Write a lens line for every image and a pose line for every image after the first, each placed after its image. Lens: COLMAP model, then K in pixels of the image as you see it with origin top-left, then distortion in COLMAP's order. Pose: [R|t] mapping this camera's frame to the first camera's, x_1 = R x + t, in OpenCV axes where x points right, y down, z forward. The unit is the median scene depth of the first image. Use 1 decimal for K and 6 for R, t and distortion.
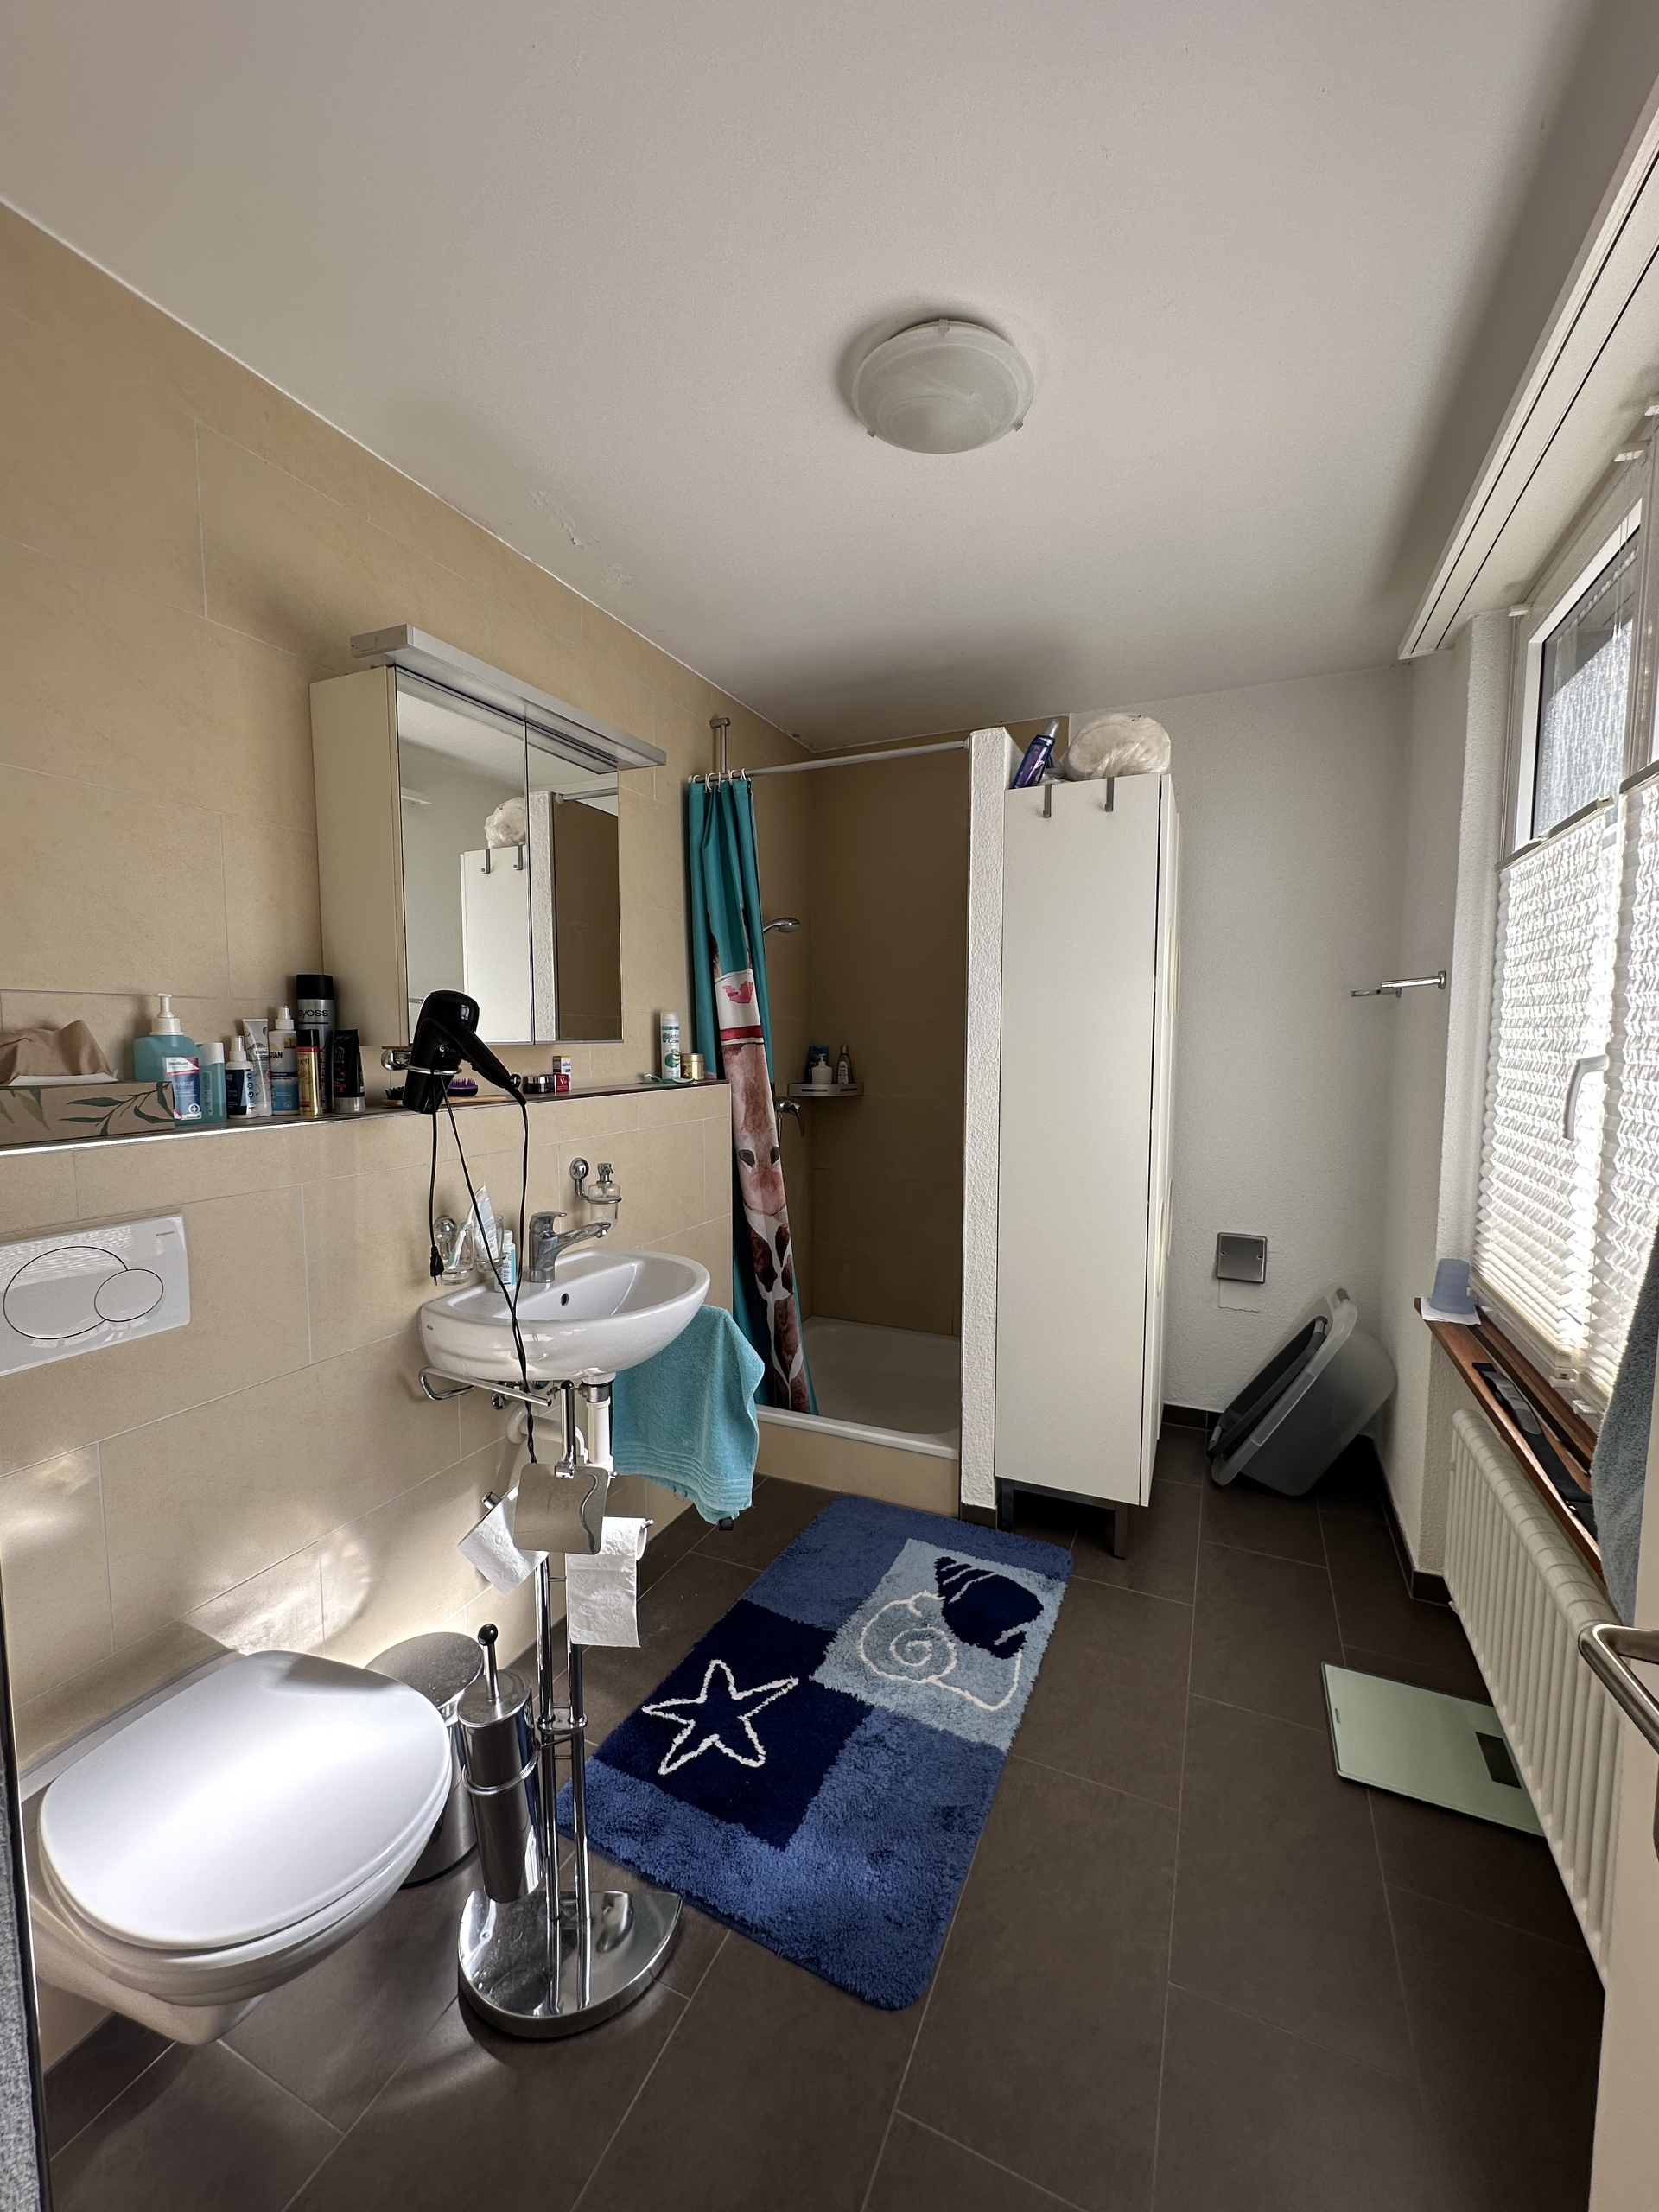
lens RADIAL K [[881.8, 0, 835.4], [0, 881.8, 1104.0], [0, 0, 1]] dist [0.010719, 0.000265]
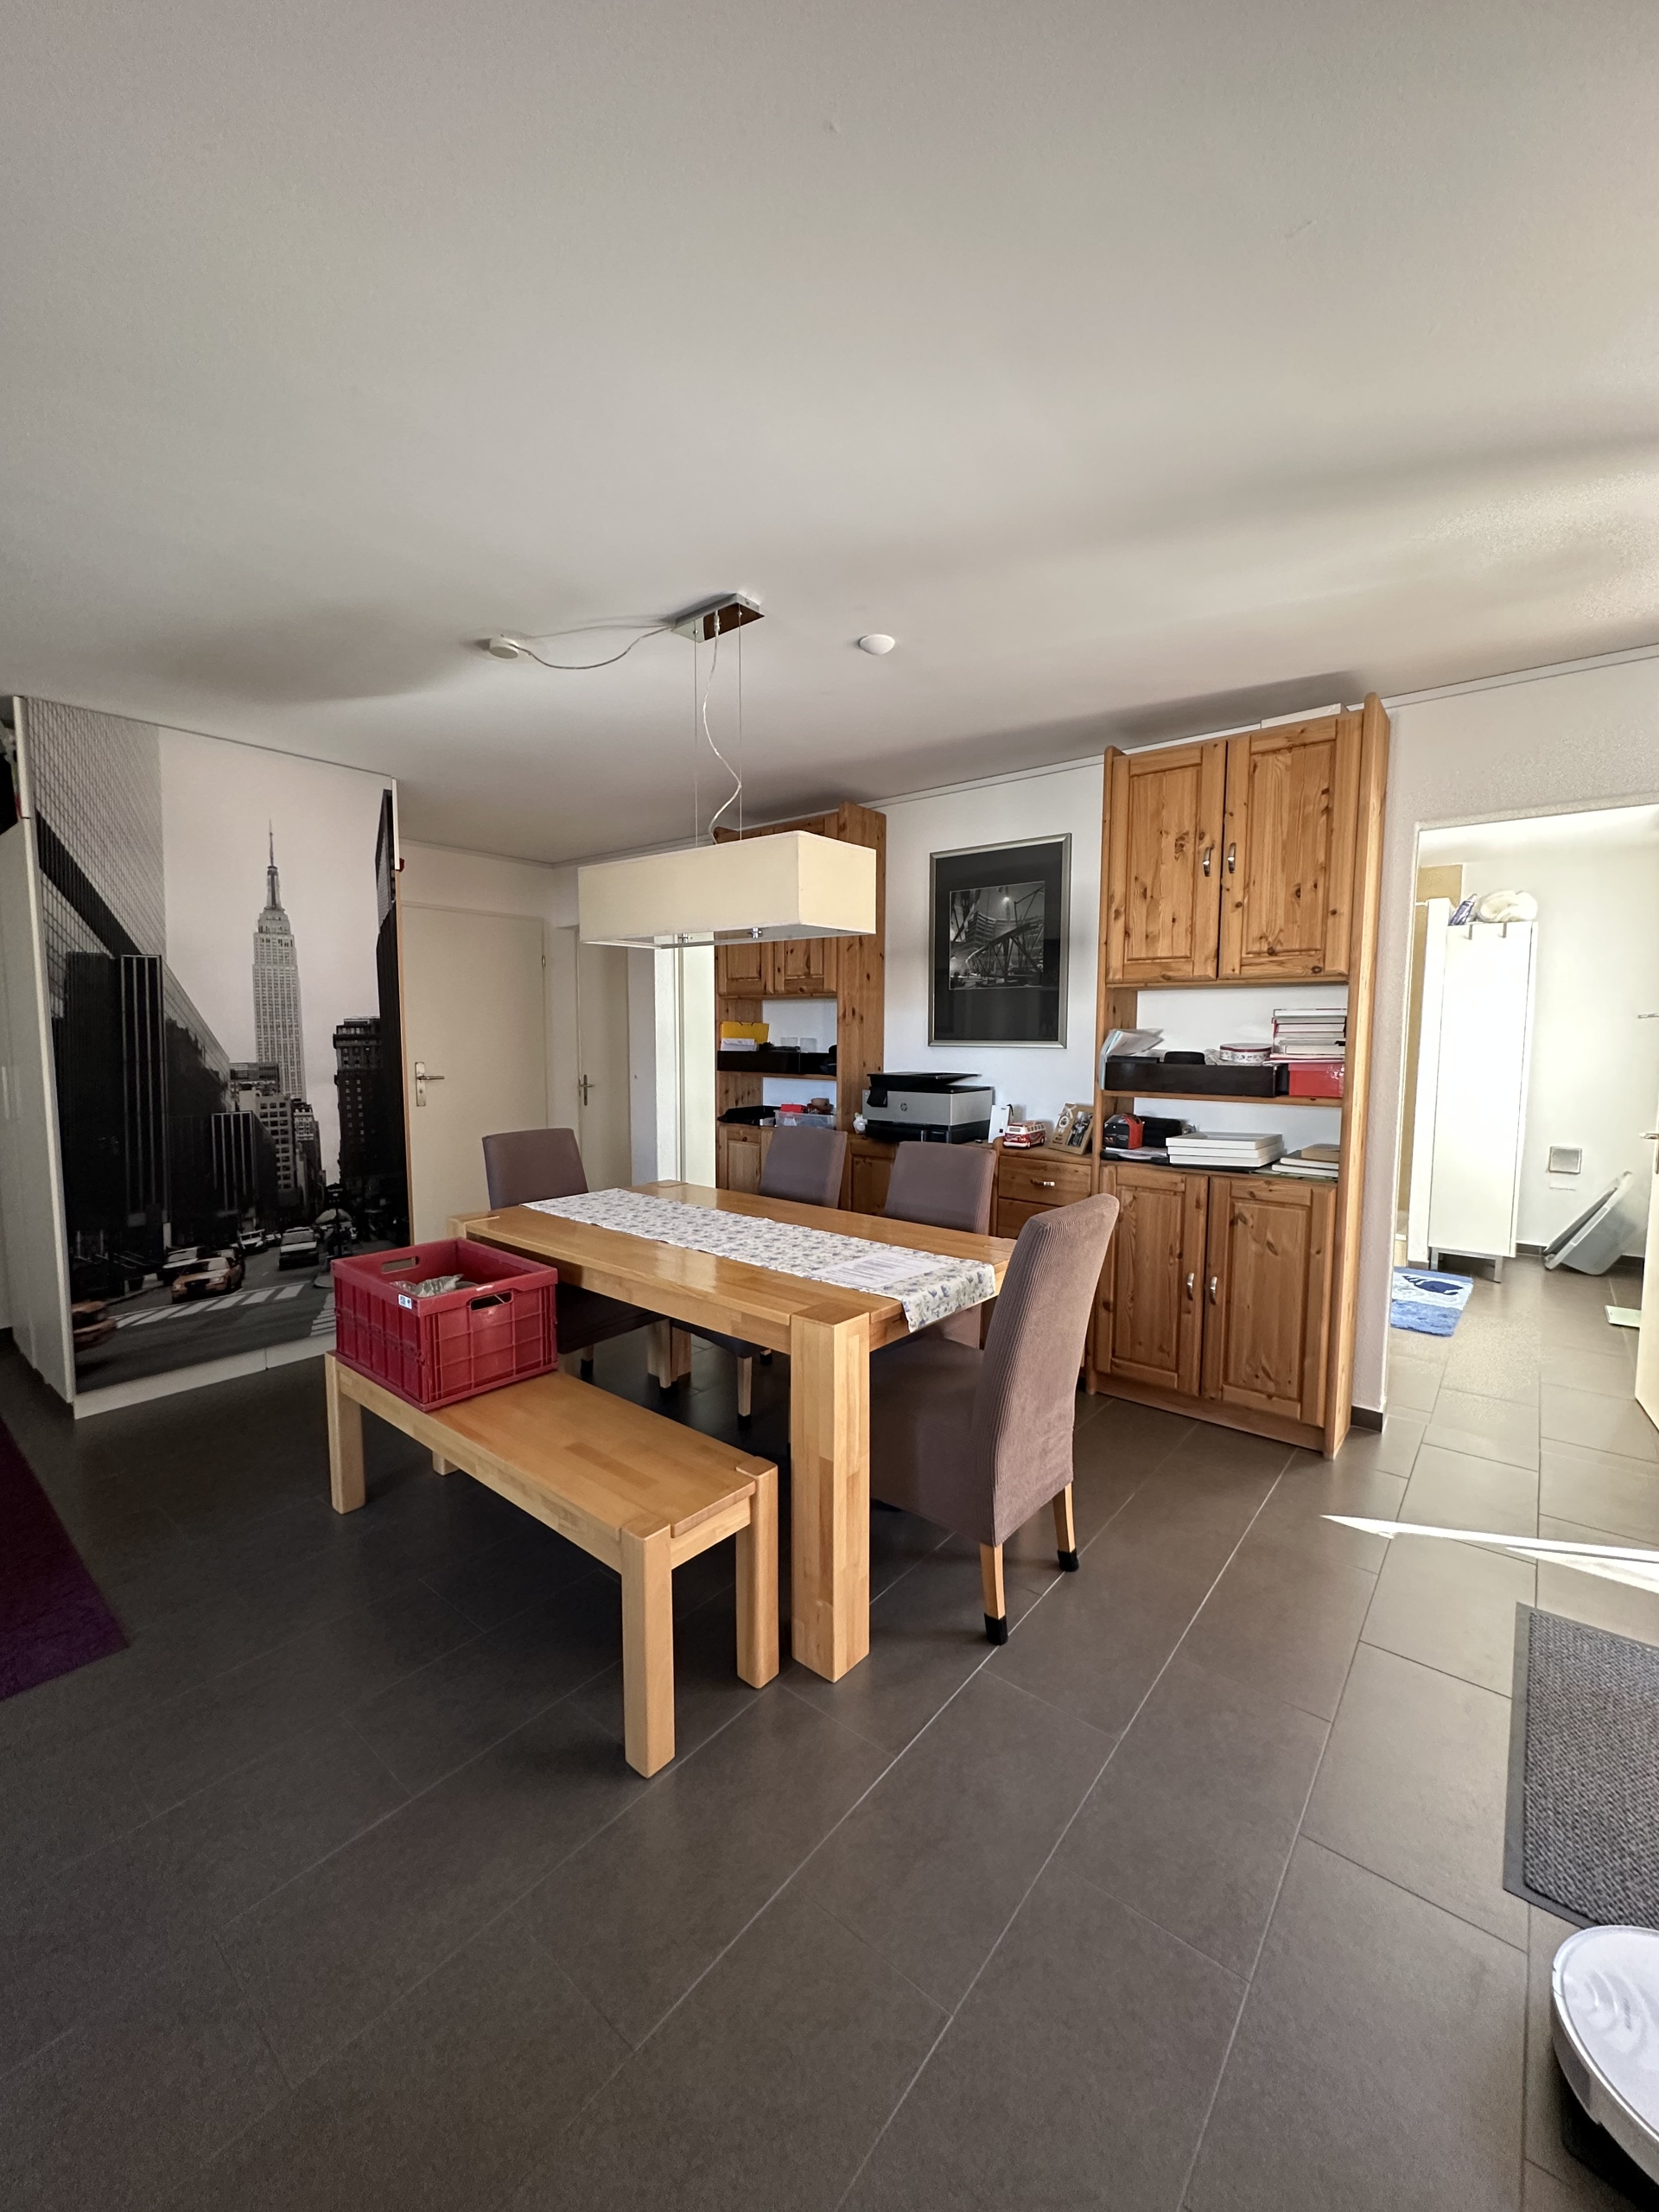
lens RADIAL K [[881.8, 0, 827.5], [0, 881.8, 1109.2], [0, 0, 1]] dist [0.010719, 0.000265]
pose [[0.969589, 0.026603, -0.243290, -0.734700], [-0.025149, 0.999642, 0.009081, 0.109361], [0.243445, -0.002687, 0.969911, -1.473586]]
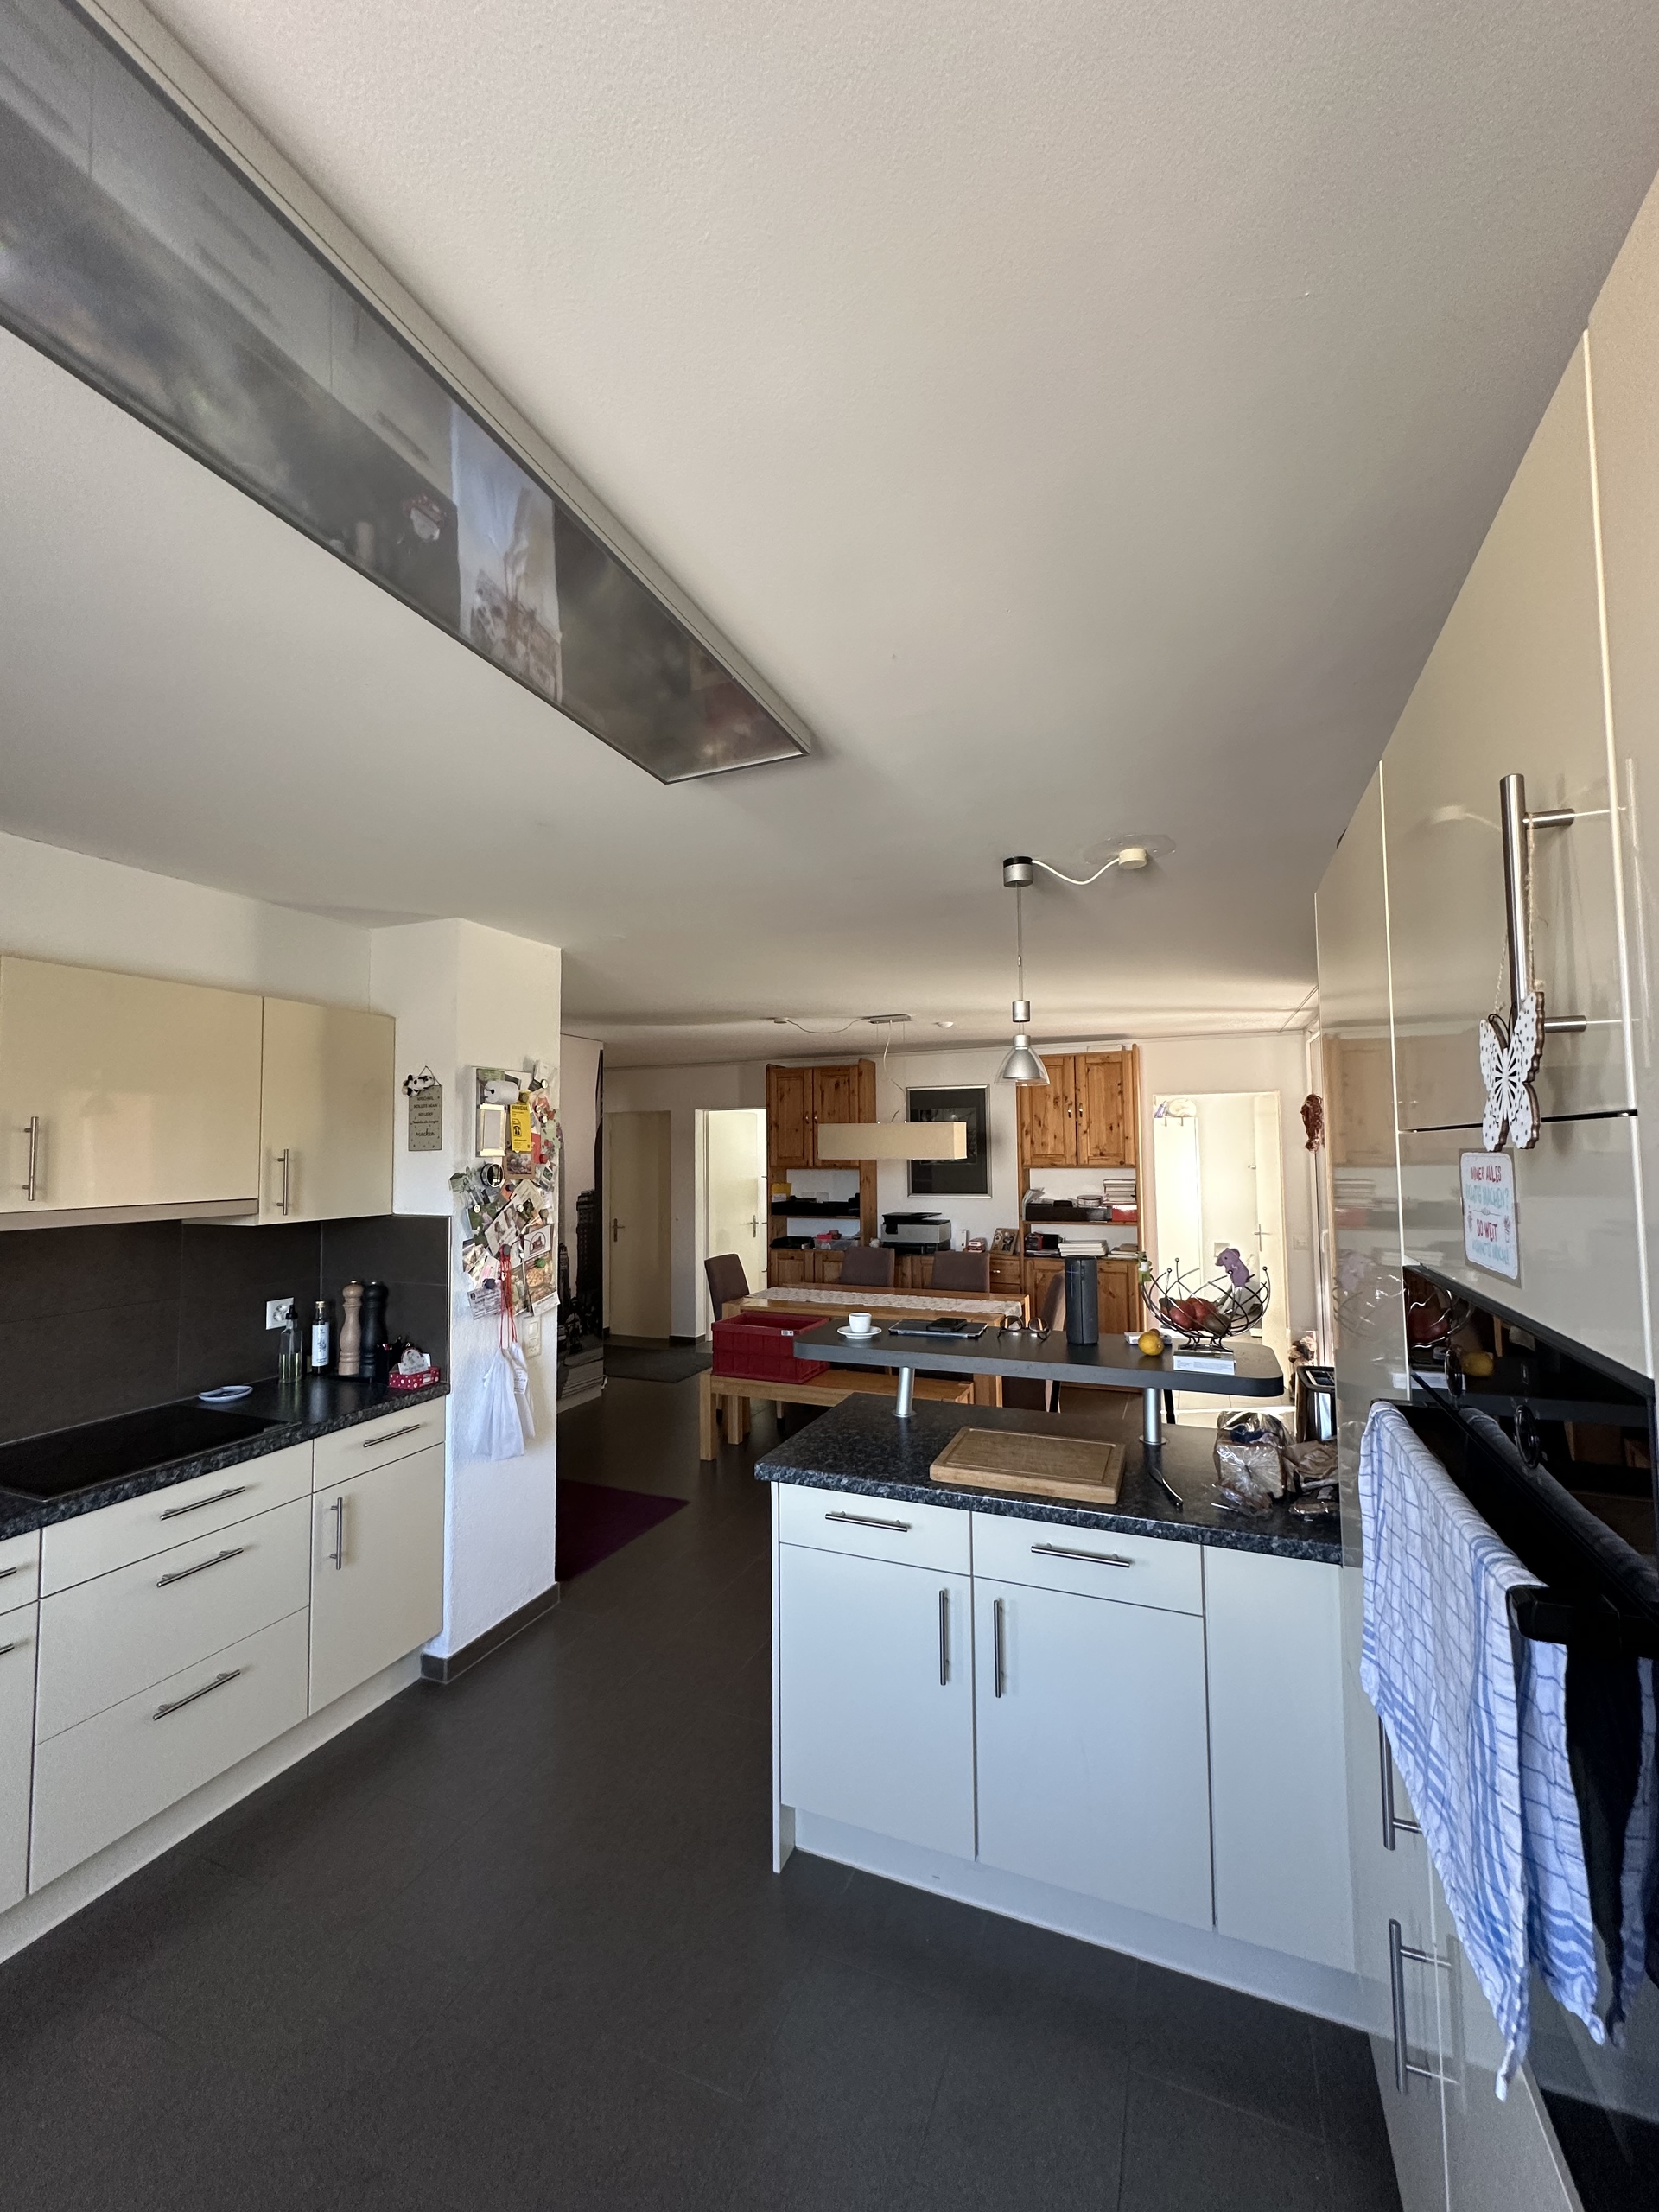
lens RADIAL K [[881.8, 0, 825.4], [0, 881.8, 1109.8], [0, 0, 1]] dist [0.010719, 0.000265]
pose [[0.999249, -0.007818, 0.037961, -1.966038], [0.012819, 0.990988, -0.133337, 0.085924], [-0.036577, 0.133723, 0.990344, -3.925624]]
